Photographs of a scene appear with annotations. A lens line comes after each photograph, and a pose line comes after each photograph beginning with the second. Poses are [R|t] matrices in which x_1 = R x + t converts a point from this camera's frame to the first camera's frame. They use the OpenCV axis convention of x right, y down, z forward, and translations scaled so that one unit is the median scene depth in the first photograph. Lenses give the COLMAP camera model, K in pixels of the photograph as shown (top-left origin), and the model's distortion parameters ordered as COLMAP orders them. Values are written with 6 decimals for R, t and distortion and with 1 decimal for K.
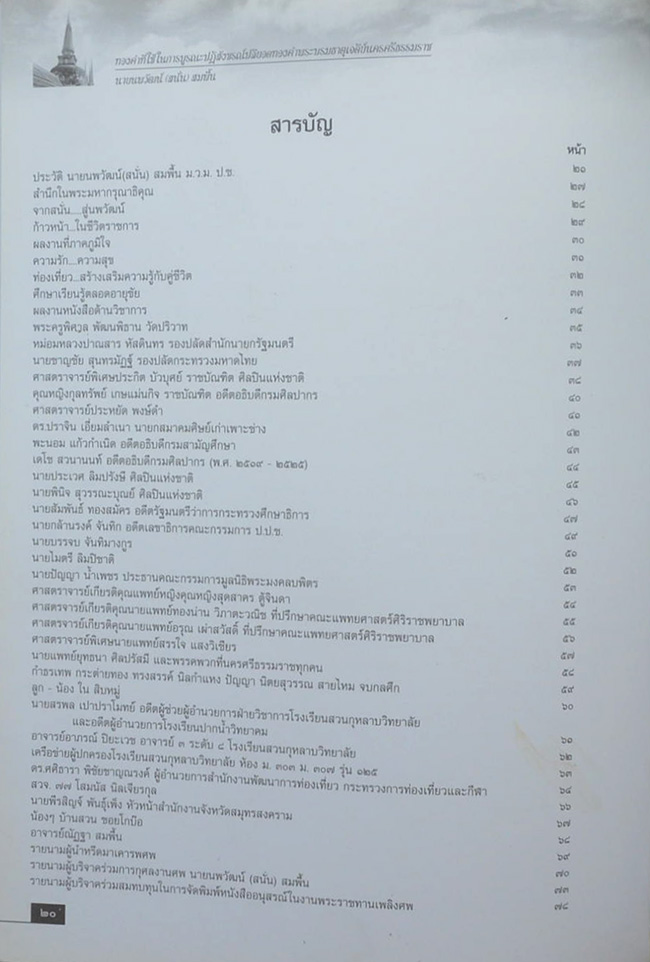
lens RADIAL K [[908.1, 0, 325.9], [0, 908.1, 474.8], [0, 0, 1]] dist [0.054714, 0.000000]
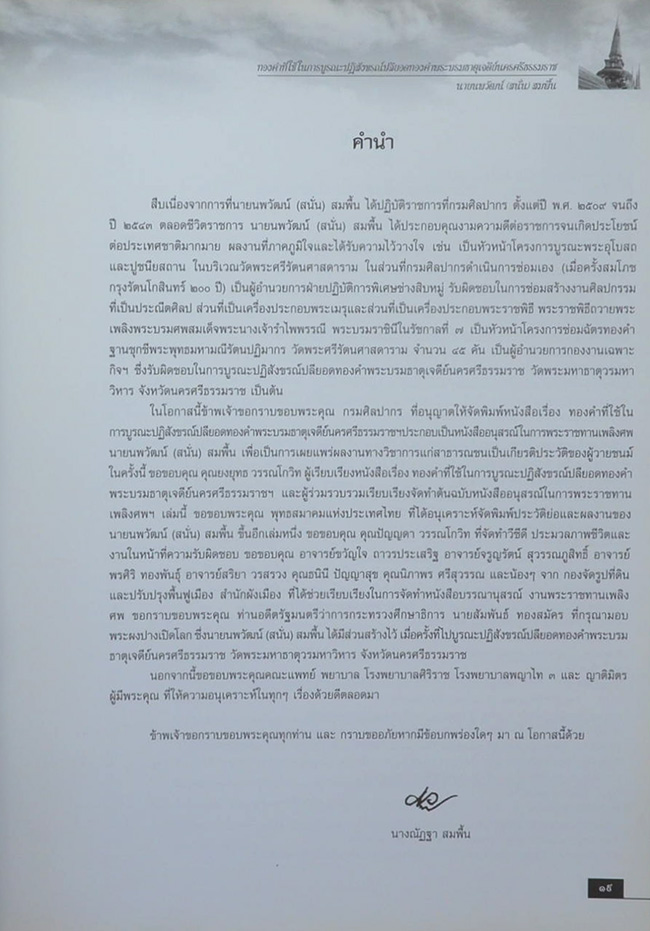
lens RADIAL K [[873.8, 0, 324.9], [0, 873.8, 471.8], [0, 0, 1]] dist [0.010546, 0.000000]
pose [[0.996870, 0.019015, 0.076741, -0.672965], [-0.018906, 0.999819, -0.002137, 0.016249], [-0.076768, 0.000680, 0.997049, 0.043254]]
